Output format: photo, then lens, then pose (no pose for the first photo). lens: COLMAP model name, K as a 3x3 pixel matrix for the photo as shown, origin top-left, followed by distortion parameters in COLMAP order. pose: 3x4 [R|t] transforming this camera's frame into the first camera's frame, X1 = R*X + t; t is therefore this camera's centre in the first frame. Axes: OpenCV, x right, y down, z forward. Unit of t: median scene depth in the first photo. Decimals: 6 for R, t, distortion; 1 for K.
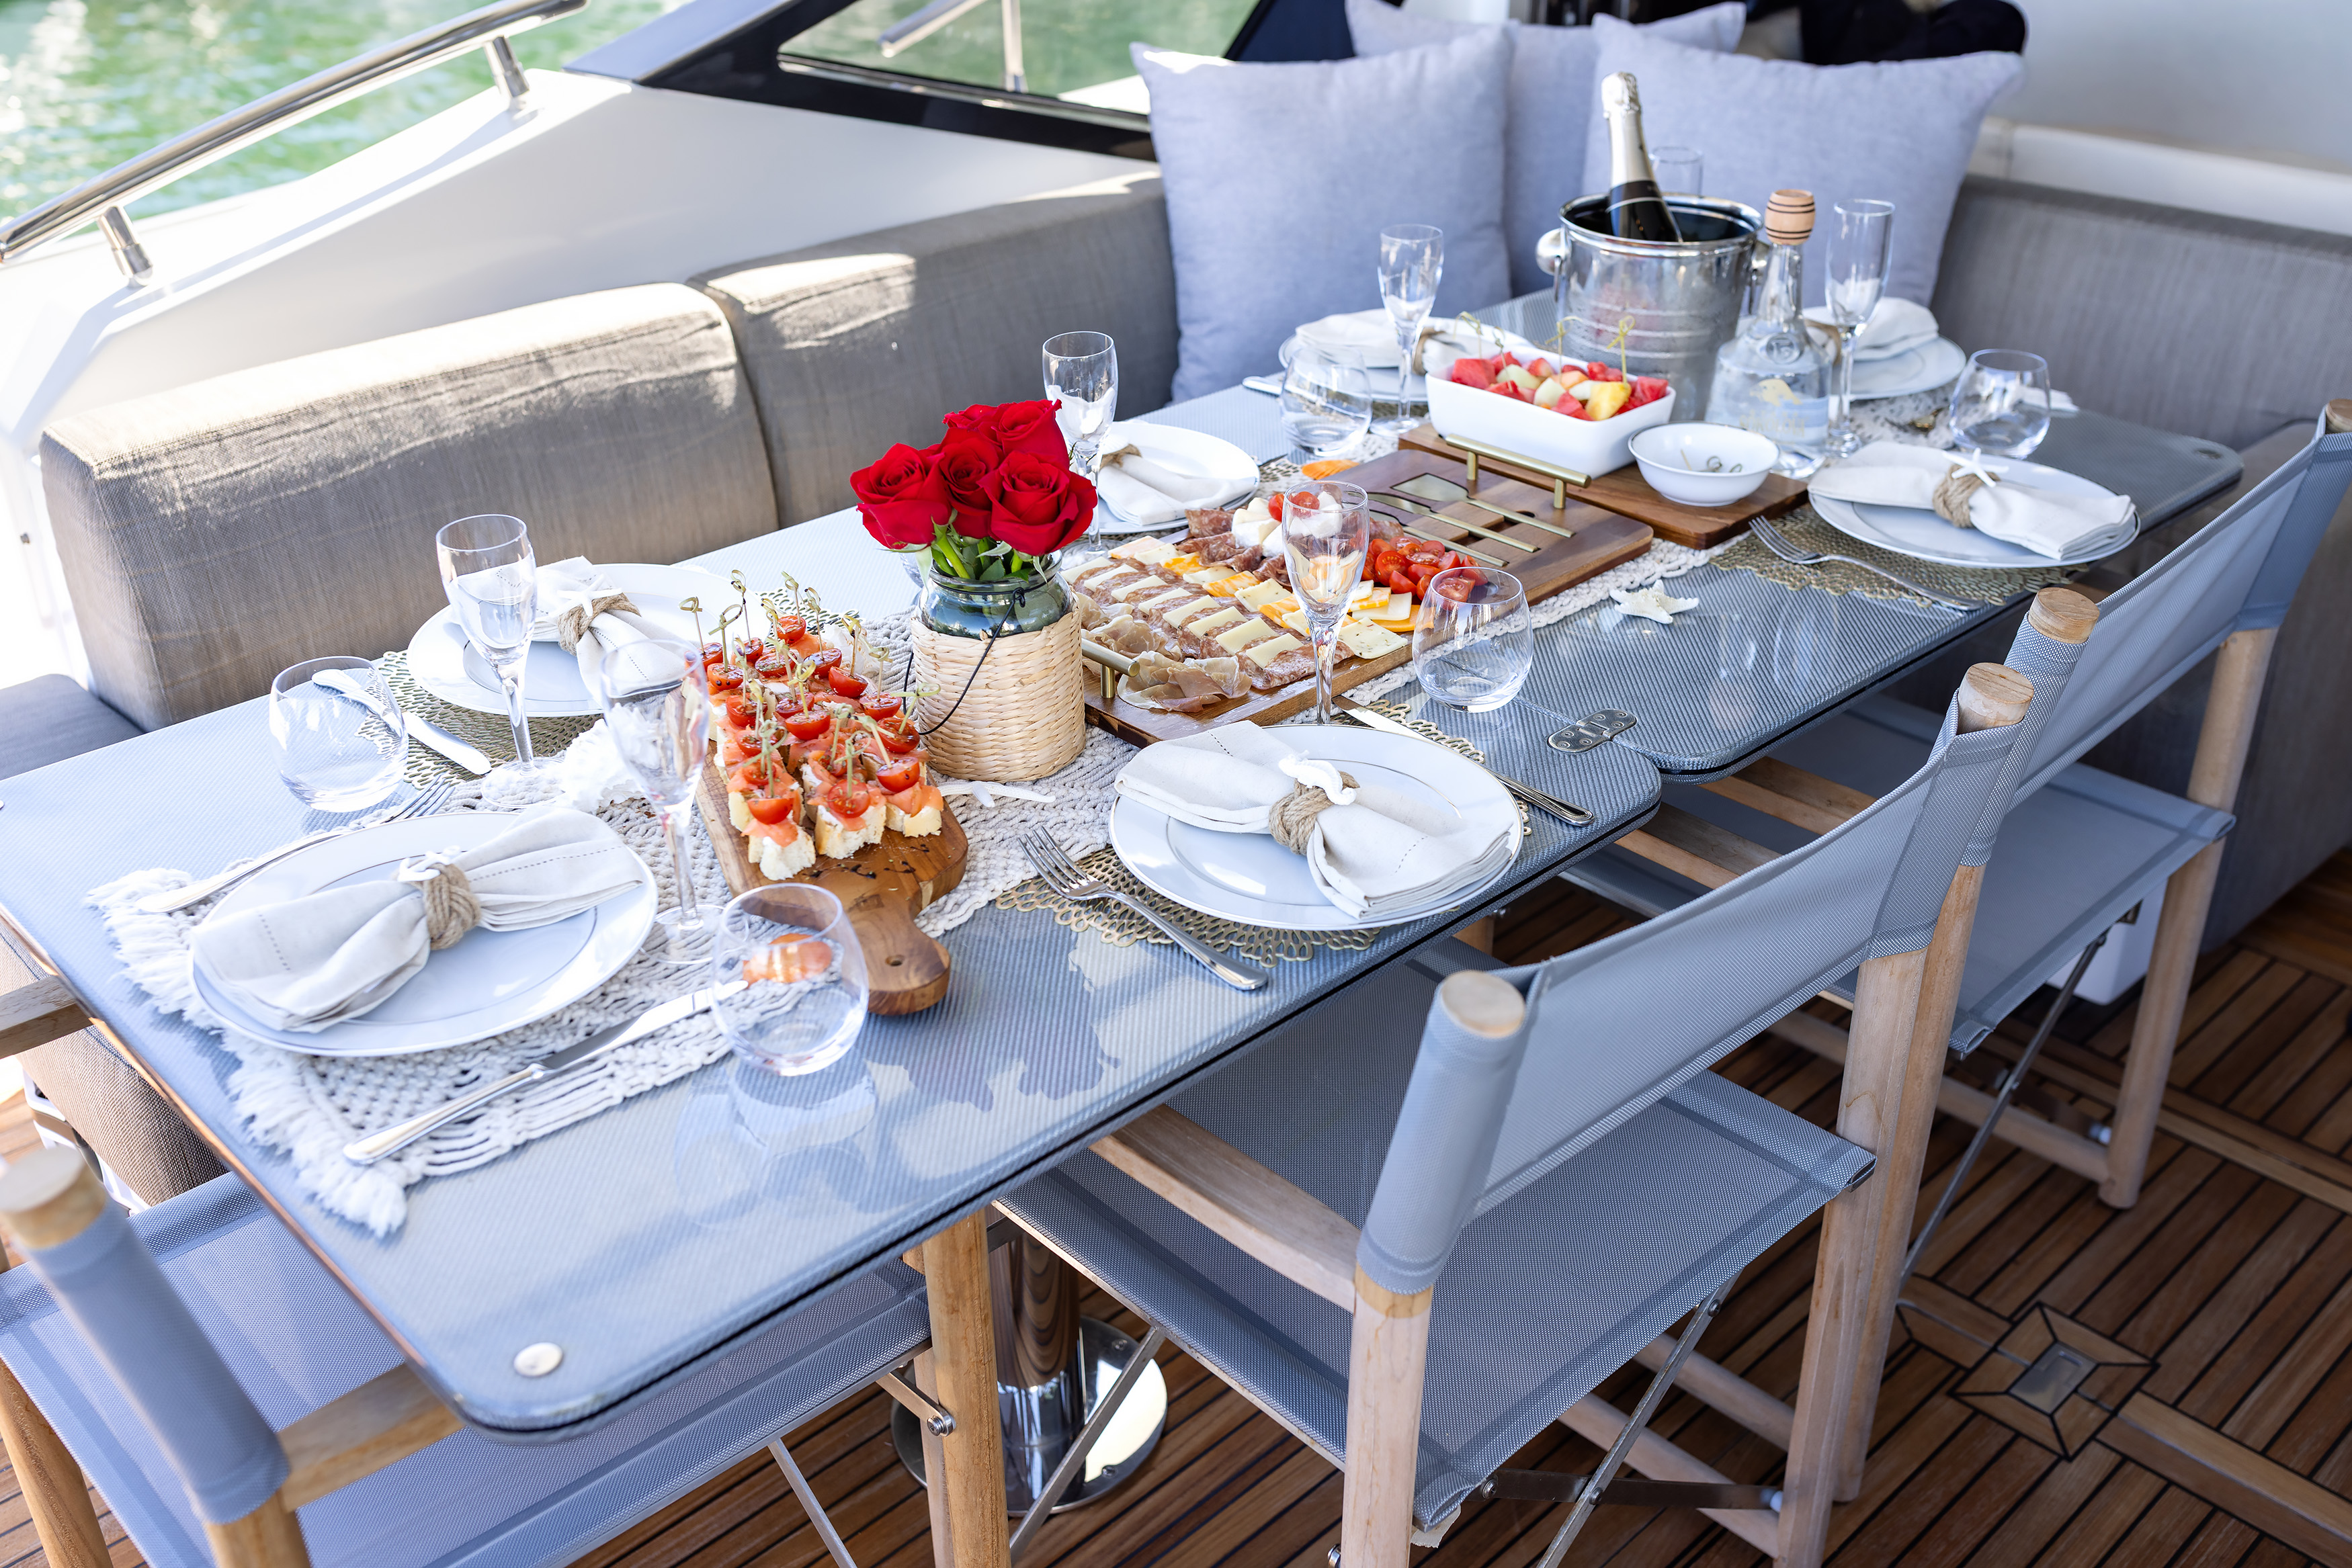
lens RADIAL K [[2252.9, 0, 1176.0], [0, 2252.9, 784.0], [0, 0, 1]] dist [-0.319221, 0.002603]
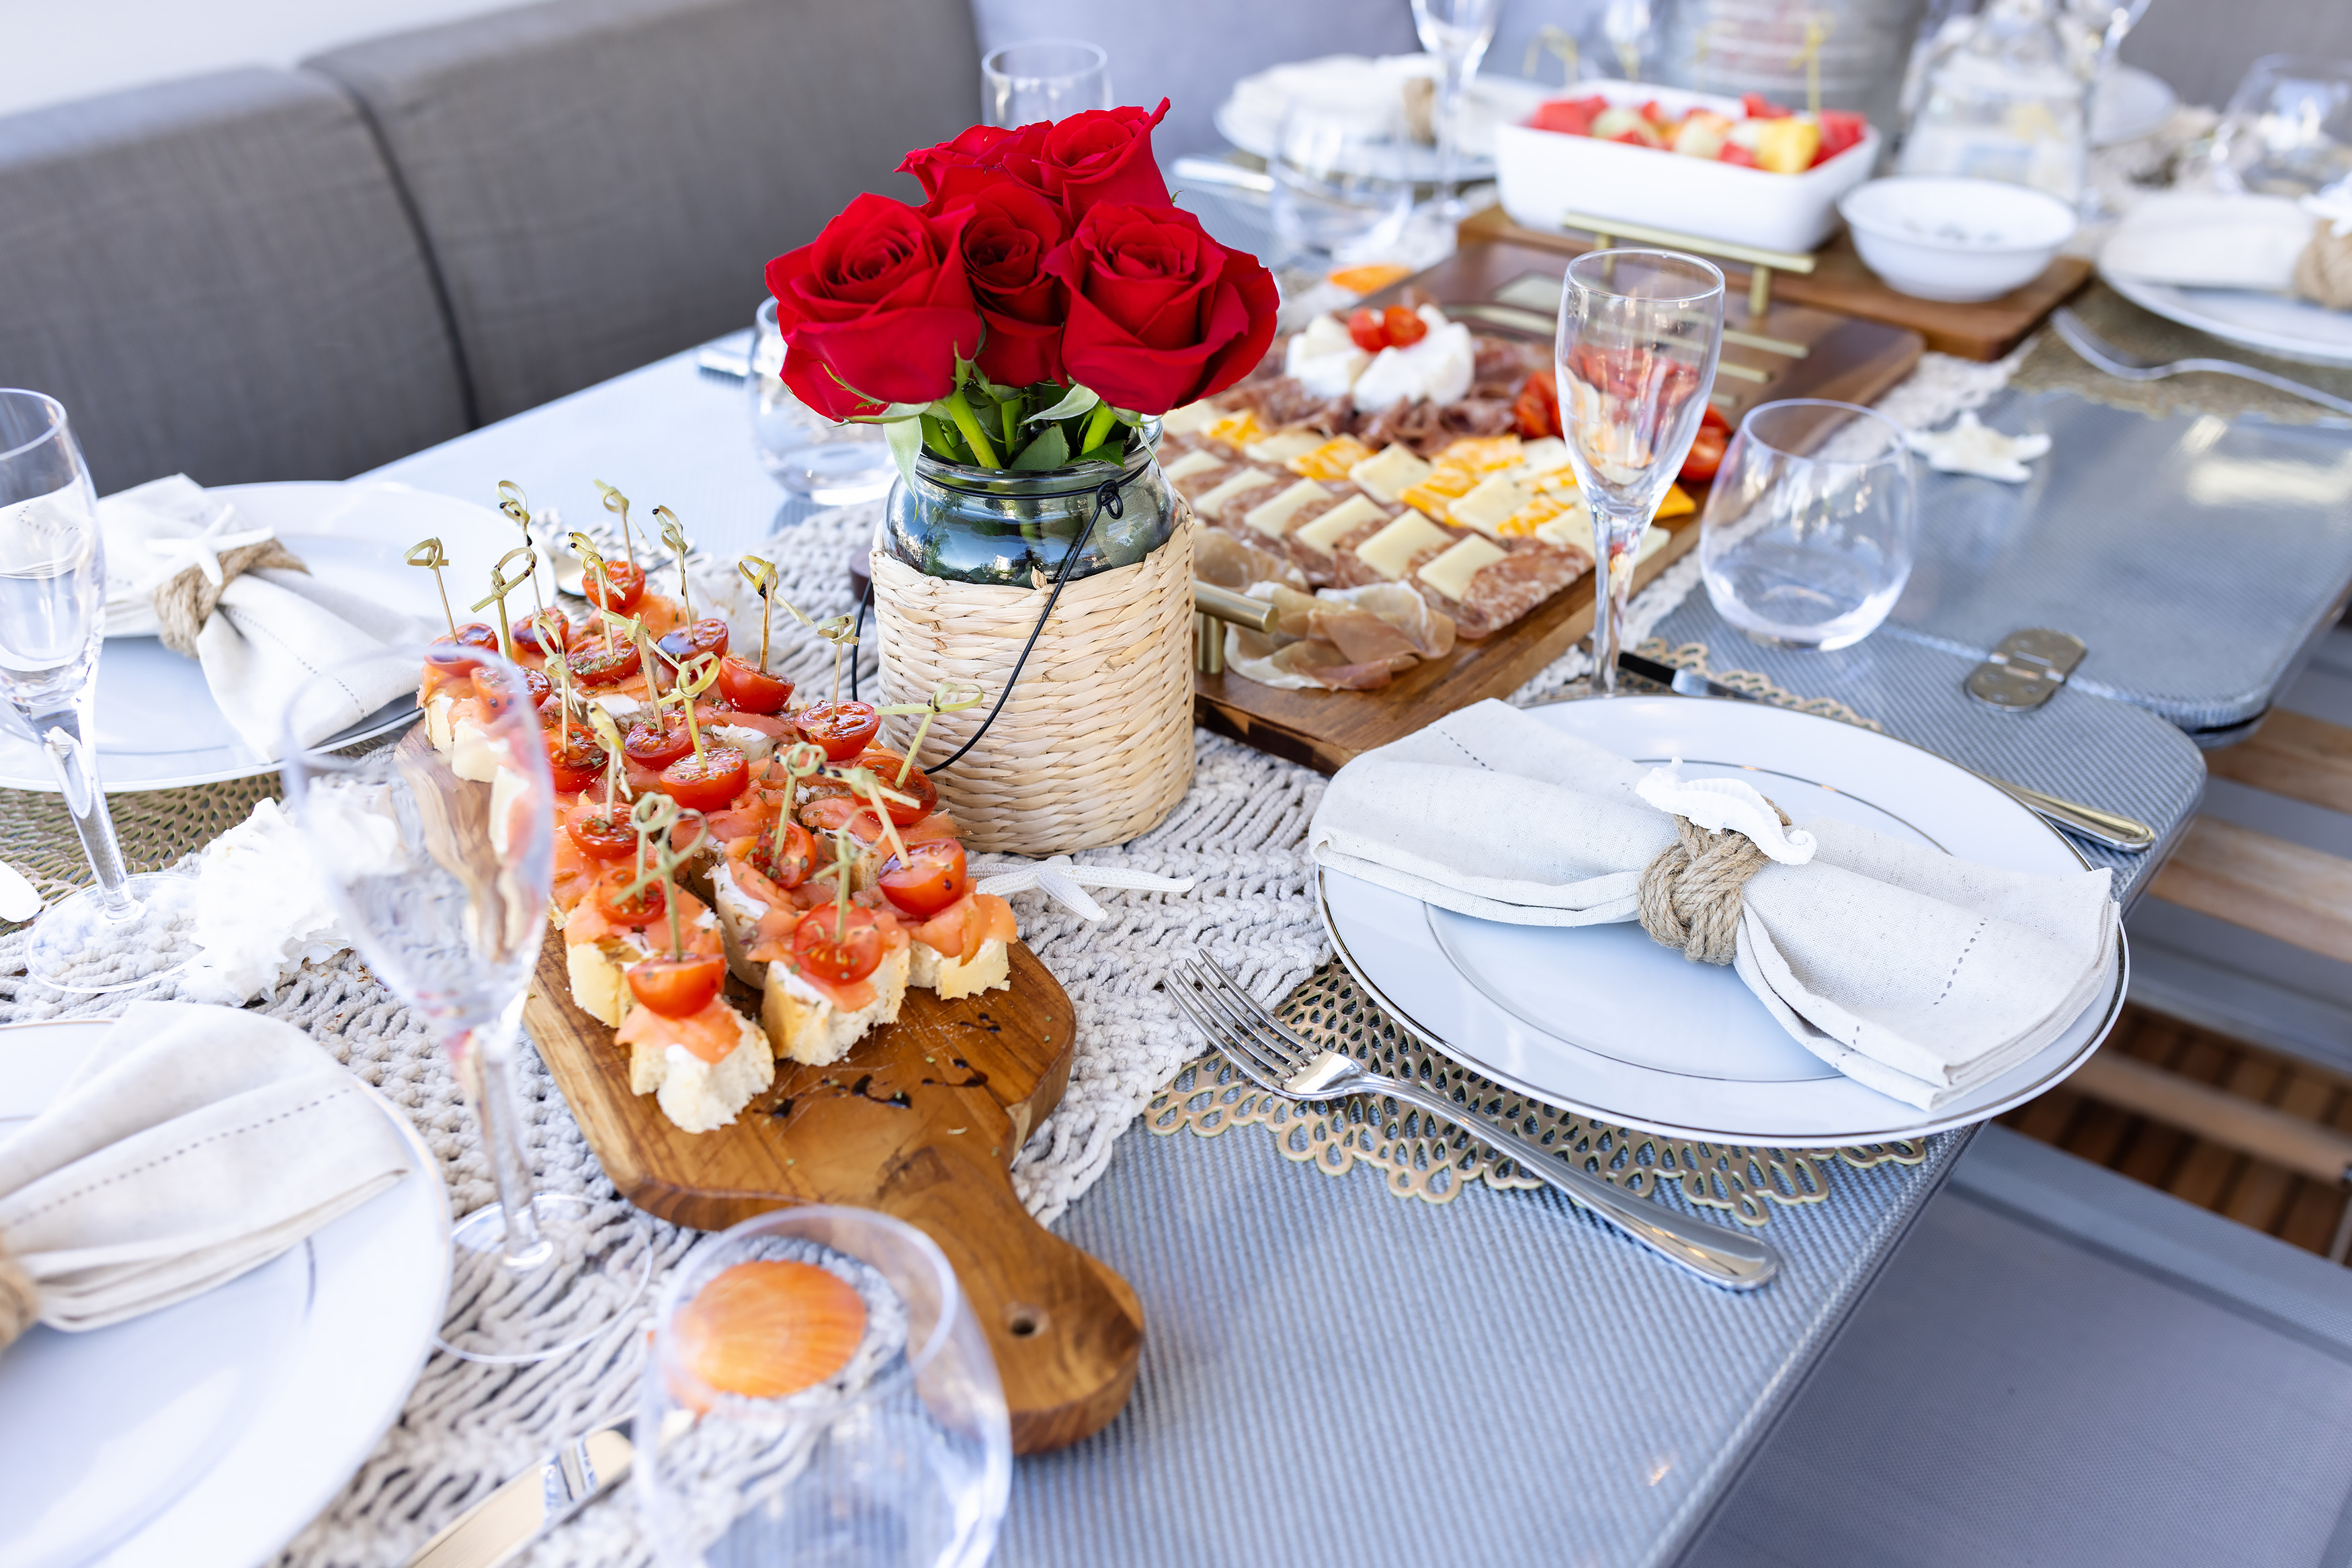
lens RADIAL K [[2382.9, 0, 1176.0], [0, 2382.9, 784.0], [0, 0, 1]] dist [-0.122648, -0.001627]
pose [[0.988061, -0.077263, 0.133292, -0.131111], [0.071607, 0.996338, 0.046724, -0.042948], [-0.136414, -0.036622, 0.989975, 0.459720]]
